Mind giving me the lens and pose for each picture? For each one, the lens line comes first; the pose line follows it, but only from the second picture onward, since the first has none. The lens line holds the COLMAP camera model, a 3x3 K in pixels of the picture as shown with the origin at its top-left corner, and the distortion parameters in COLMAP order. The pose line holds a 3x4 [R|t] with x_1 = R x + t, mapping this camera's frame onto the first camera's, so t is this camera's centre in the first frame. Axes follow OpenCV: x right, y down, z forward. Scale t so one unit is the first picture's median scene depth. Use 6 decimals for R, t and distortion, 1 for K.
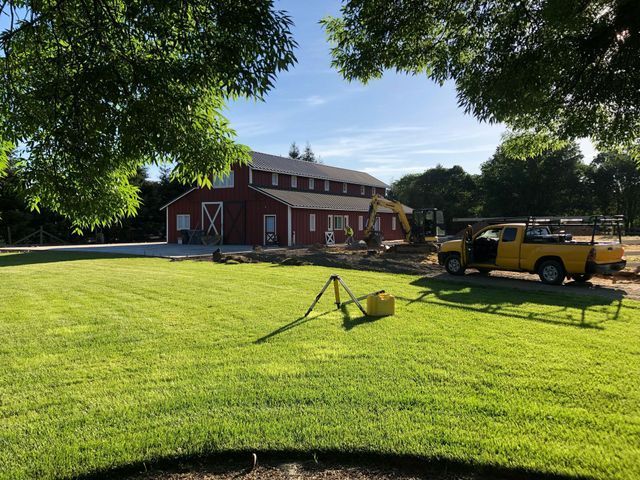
lens RADIAL K [[523.3, 0, 320.0], [0, 523.3, 240.0], [0, 0, 1]] dist [0.004278, 0.007184]
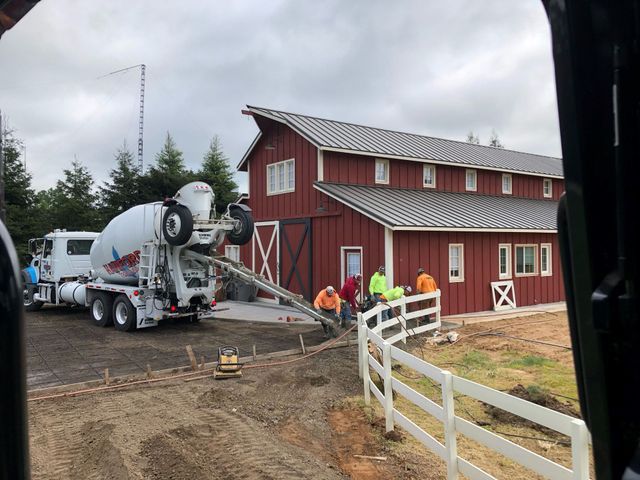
lens RADIAL K [[523.3, 0, 320.0], [0, 523.3, 240.0], [0, 0, 1]] dist [0.004278, 0.007184]
pose [[0.925626, -0.010963, -0.378281, 0.043673], [-0.003191, 0.999319, -0.036769, -0.034533], [0.378426, 0.035242, 0.924960, 0.530145]]
